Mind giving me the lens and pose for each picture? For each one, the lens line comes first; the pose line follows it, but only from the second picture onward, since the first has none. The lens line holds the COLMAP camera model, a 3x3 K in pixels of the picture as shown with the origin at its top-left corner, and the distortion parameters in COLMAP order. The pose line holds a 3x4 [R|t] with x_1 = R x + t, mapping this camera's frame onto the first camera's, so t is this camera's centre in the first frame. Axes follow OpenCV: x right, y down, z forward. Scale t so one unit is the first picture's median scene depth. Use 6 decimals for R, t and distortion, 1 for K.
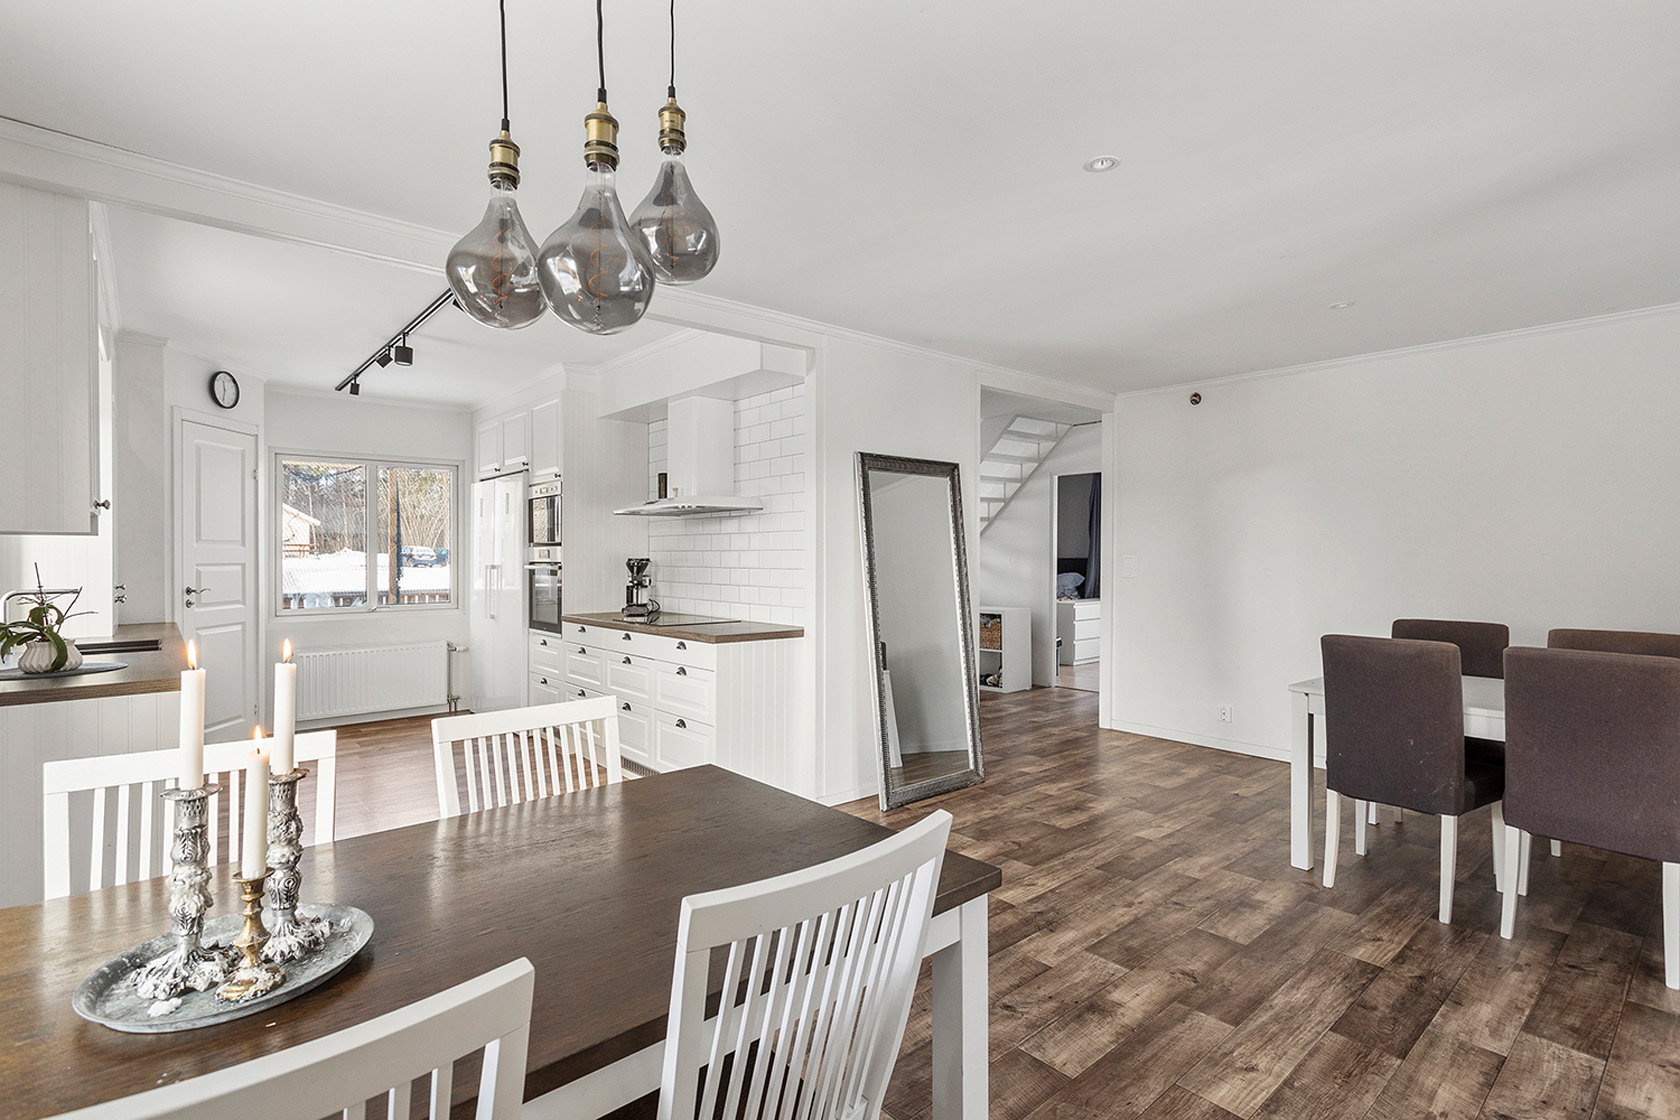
lens RADIAL K [[799.8, 0, 845.4], [0, 799.8, 554.6], [0, 0, 1]] dist [-0.003029, 0.003041]
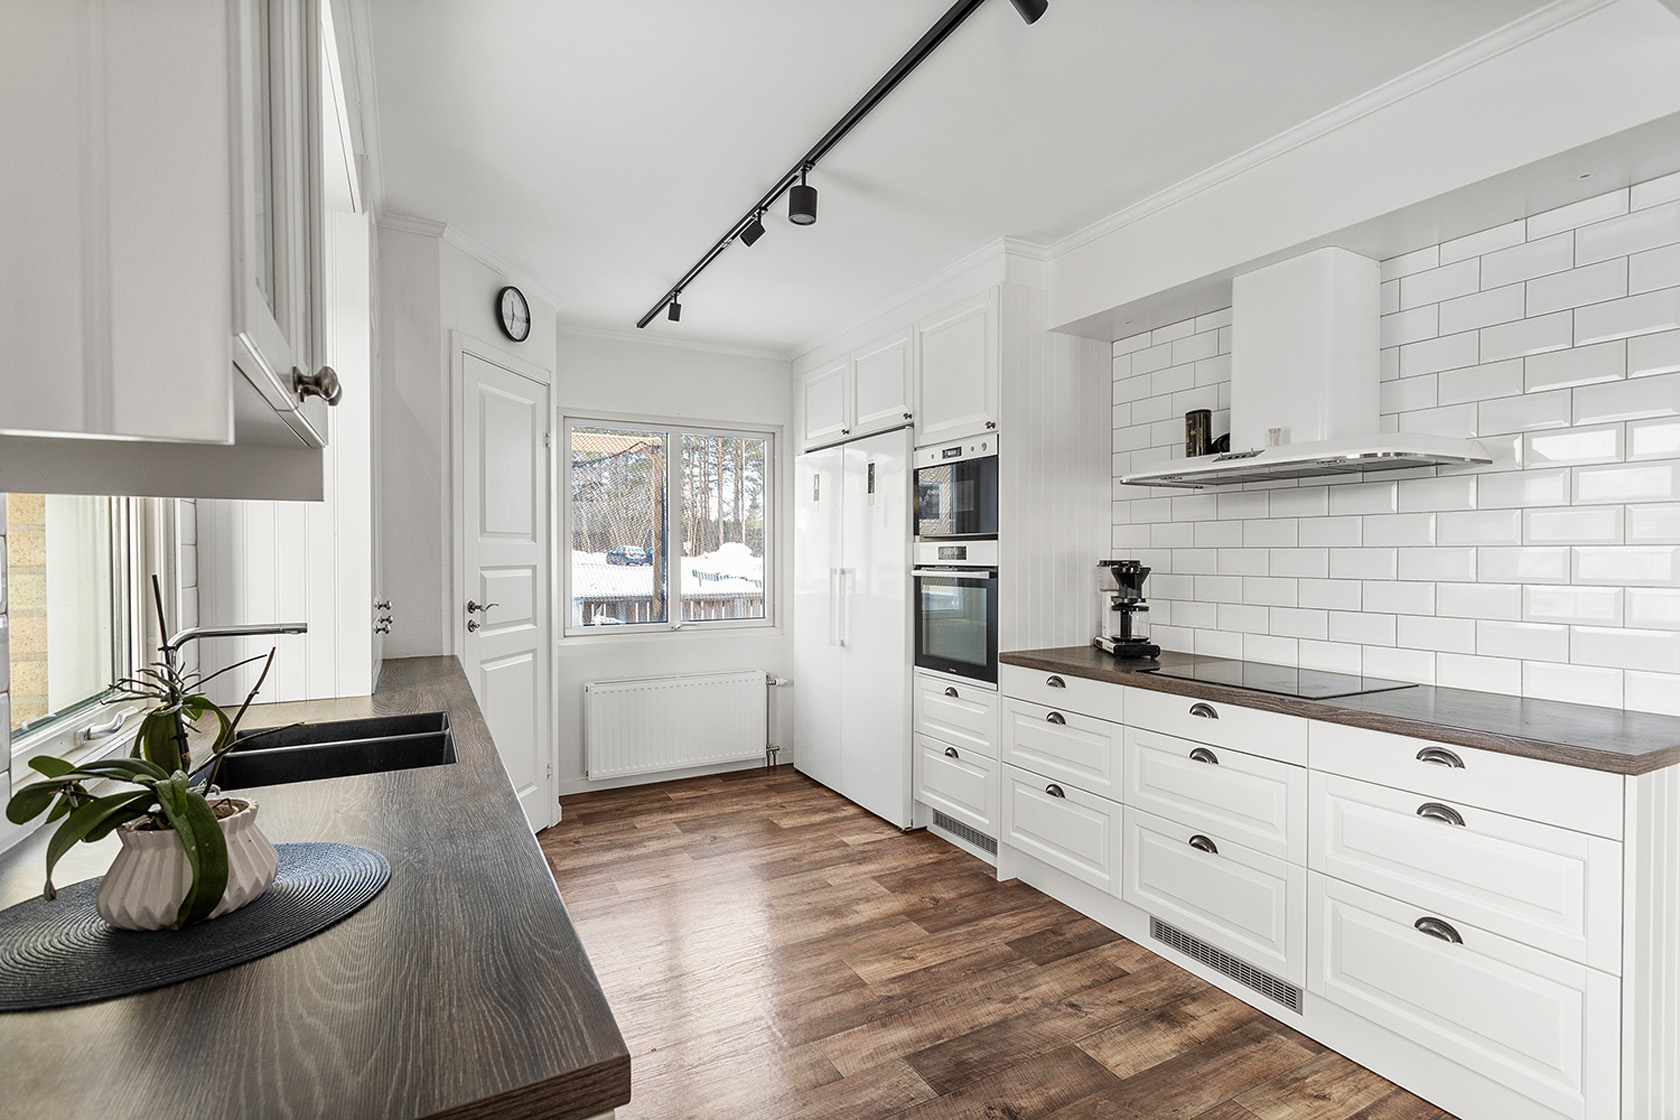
lens RADIAL K [[799.8, 0, 838.8], [0, 799.8, 563.1], [0, 0, 1]] dist [-0.003029, 0.003041]
pose [[0.974432, 0.004601, -0.224636, -0.335915], [-0.002108, 0.999934, 0.011336, 0.000103], [0.224674, -0.010572, 0.974377, 0.376451]]
